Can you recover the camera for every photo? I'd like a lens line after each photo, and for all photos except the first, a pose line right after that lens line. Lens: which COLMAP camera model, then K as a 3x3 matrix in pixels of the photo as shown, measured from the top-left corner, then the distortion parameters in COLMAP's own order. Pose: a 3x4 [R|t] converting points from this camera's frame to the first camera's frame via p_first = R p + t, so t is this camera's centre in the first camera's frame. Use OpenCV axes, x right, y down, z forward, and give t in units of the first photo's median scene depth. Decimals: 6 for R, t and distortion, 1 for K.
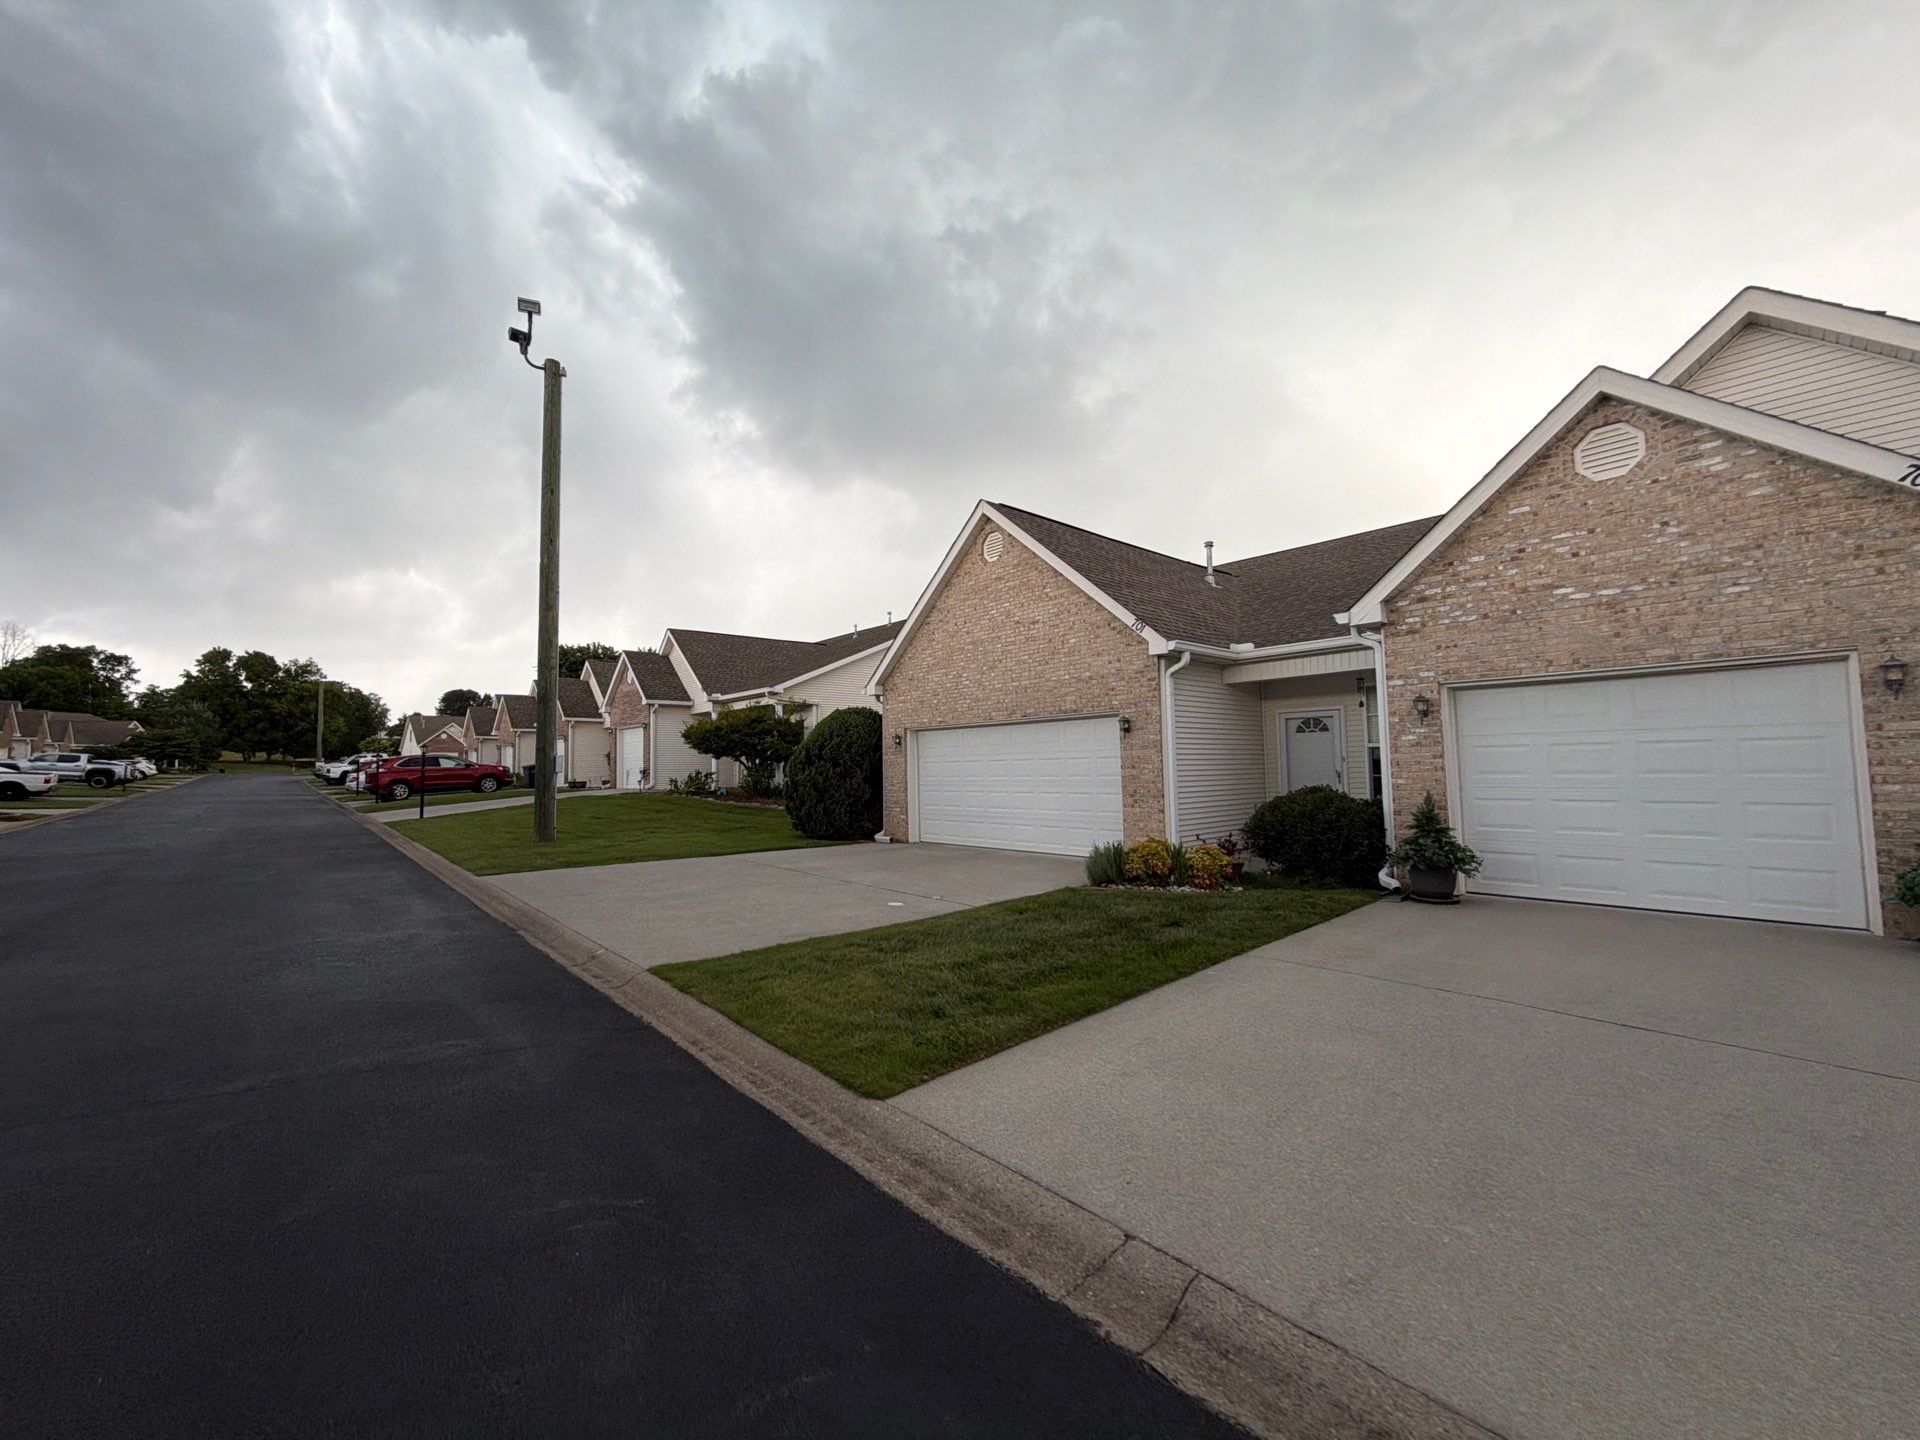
lens RADIAL K [[764.1, 0, 947.5], [0, 764.1, 729.3], [0, 0, 1]] dist [0.005325, -0.001198]
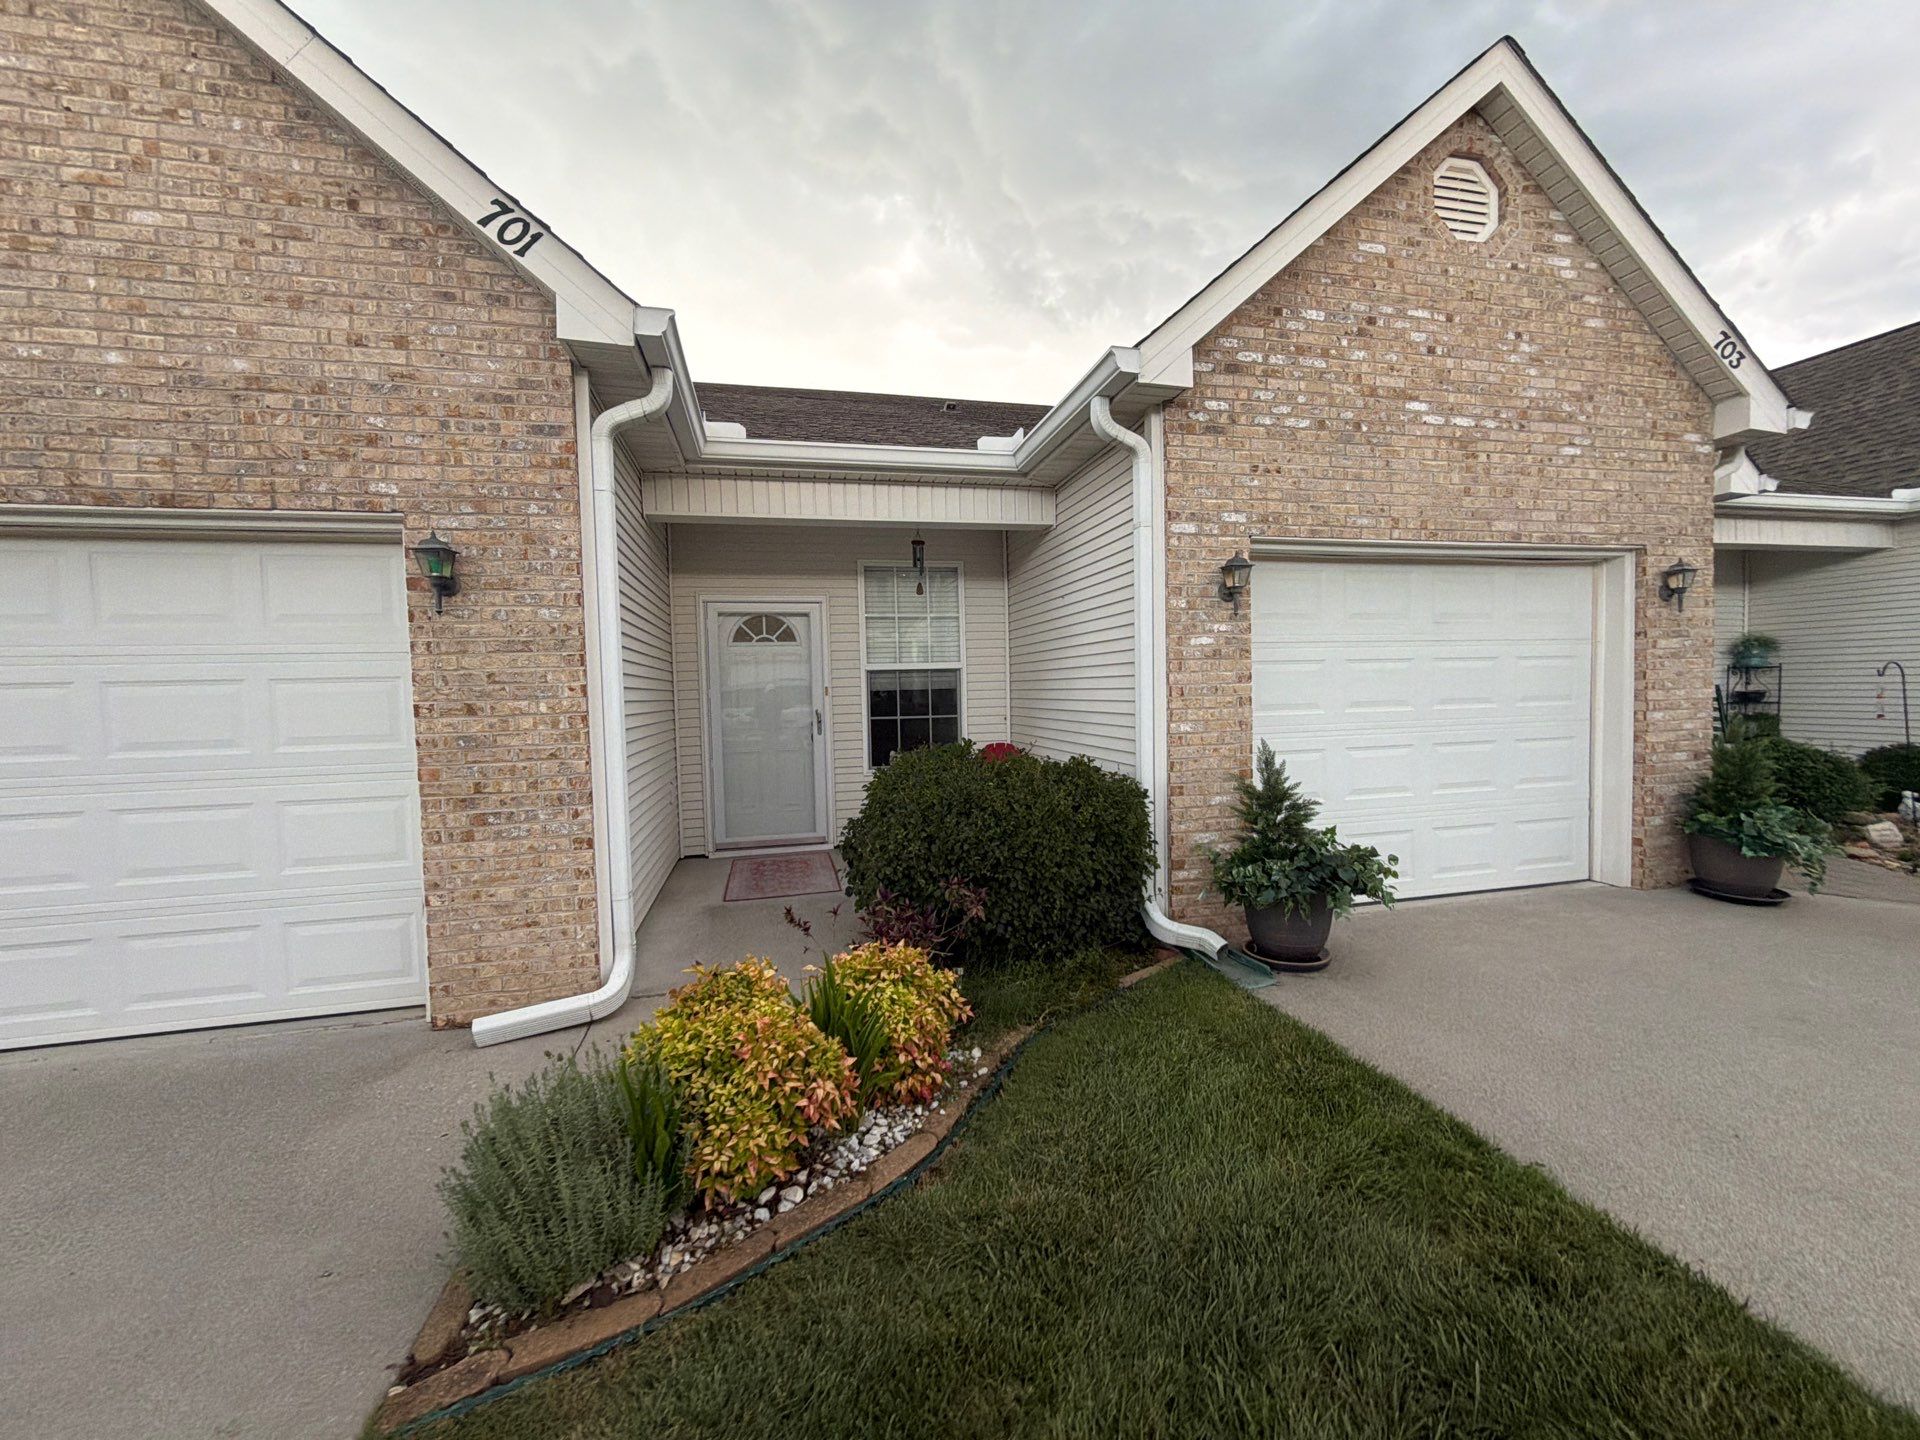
lens RADIAL K [[740.7, 0, 976.9], [0, 740.7, 715.1], [0, 0, 1]] dist [0.000812, -0.000065]
pose [[0.465776, -0.027409, 0.884478, 0.102408], [-0.029096, 0.998505, 0.046265, 0.043102], [-0.884424, -0.047284, 0.464282, 0.928429]]
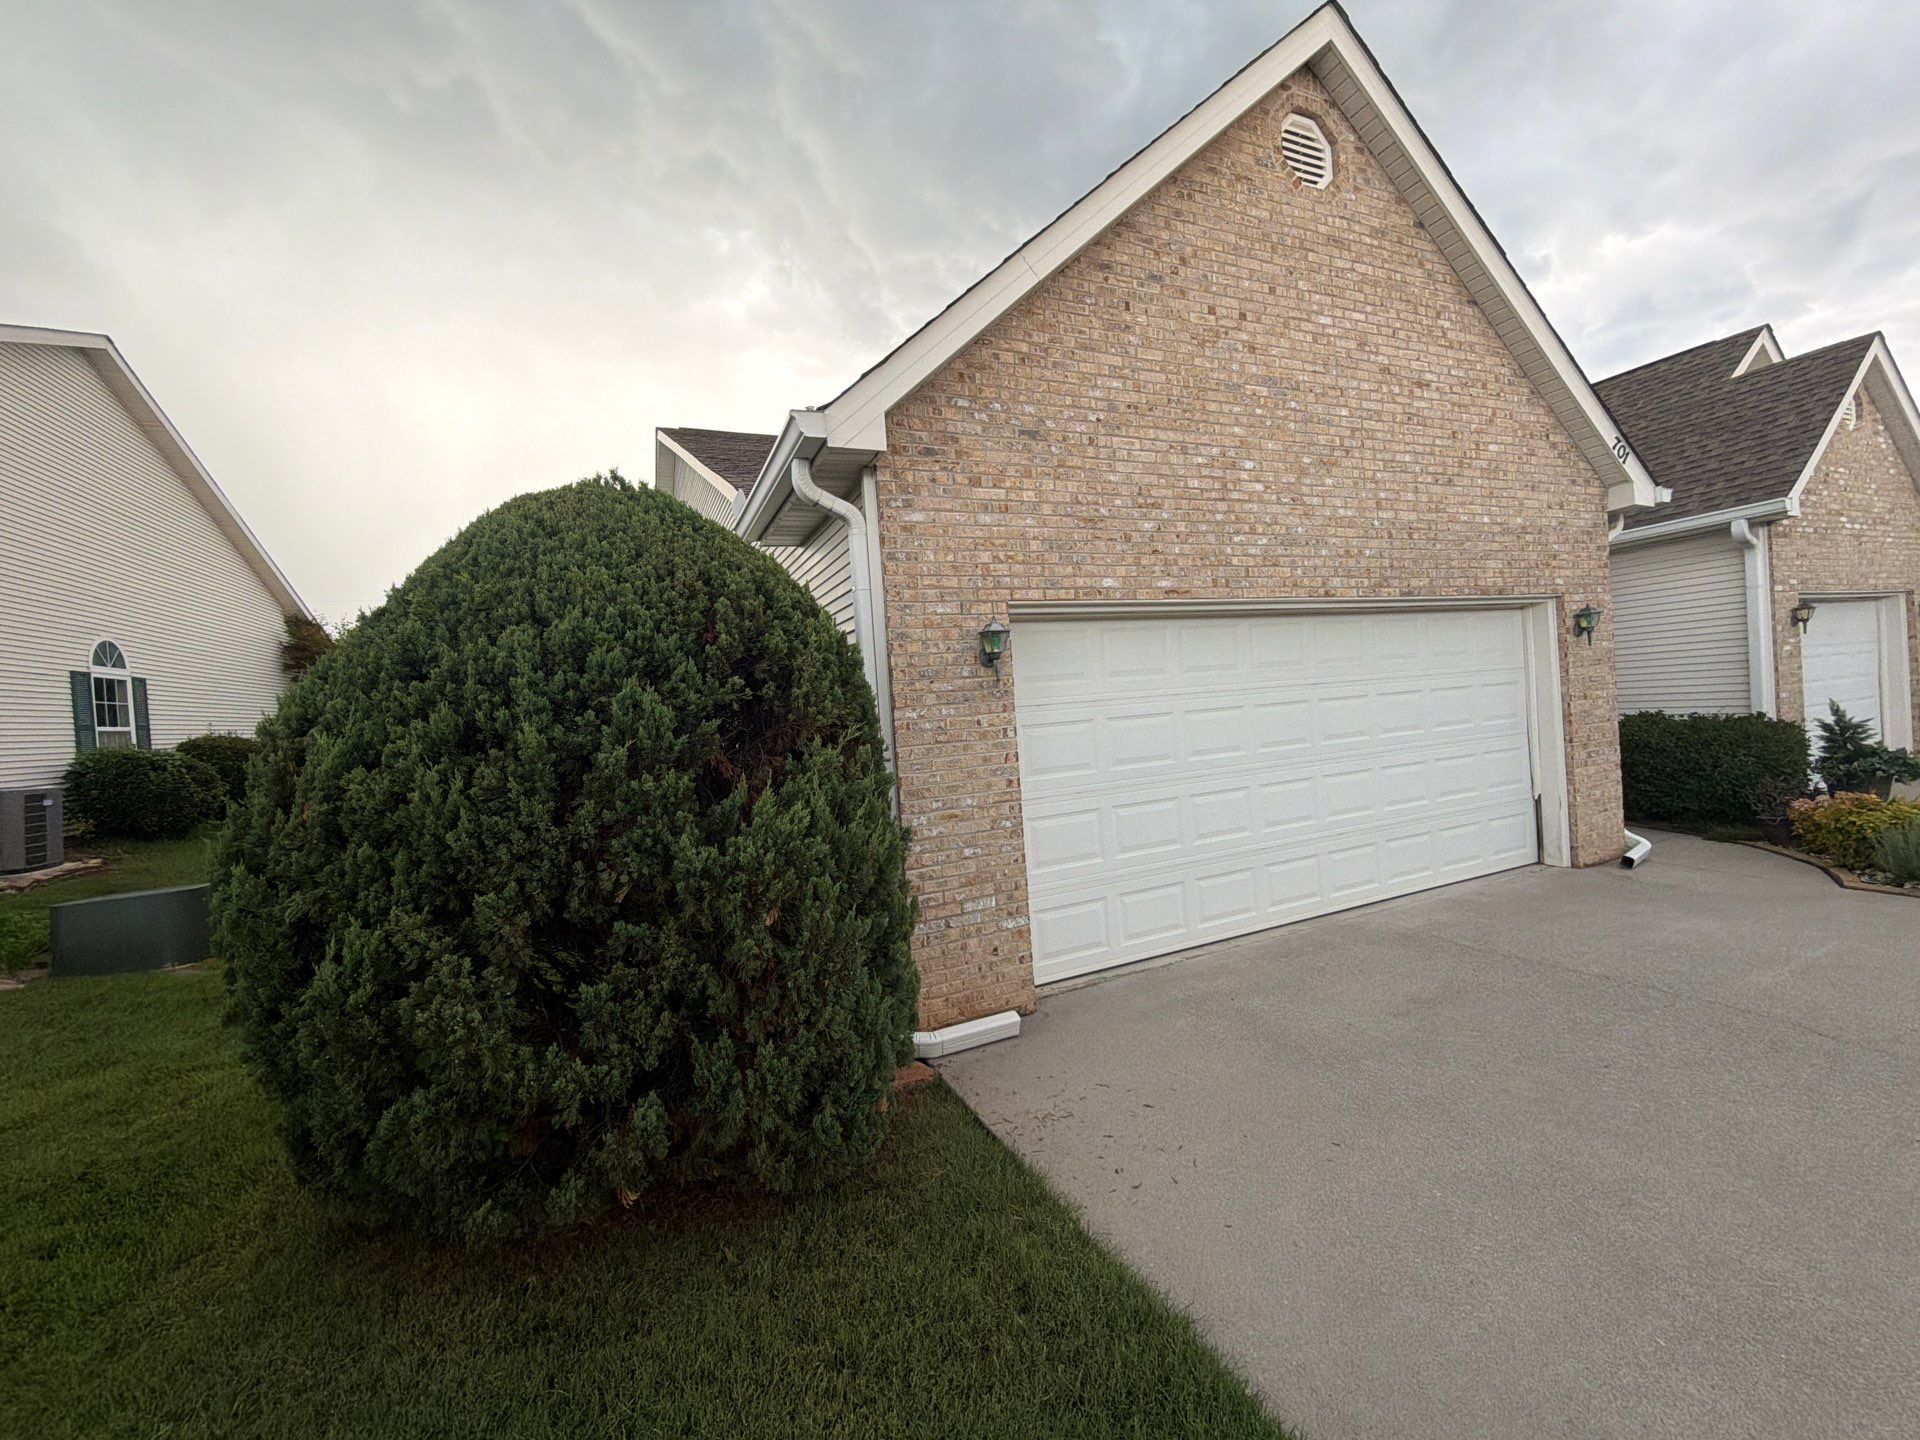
lens RADIAL K [[731.1, 0, 953.2], [0, 731.1, 720.6], [0, 0, 1]] dist [0.000391, 0.000141]
pose [[0.312462, -0.021088, 0.949696, -0.583036], [0.020956, 0.999663, 0.015303, 0.066780], [-0.949699, 0.015121, 0.312799, 1.737957]]
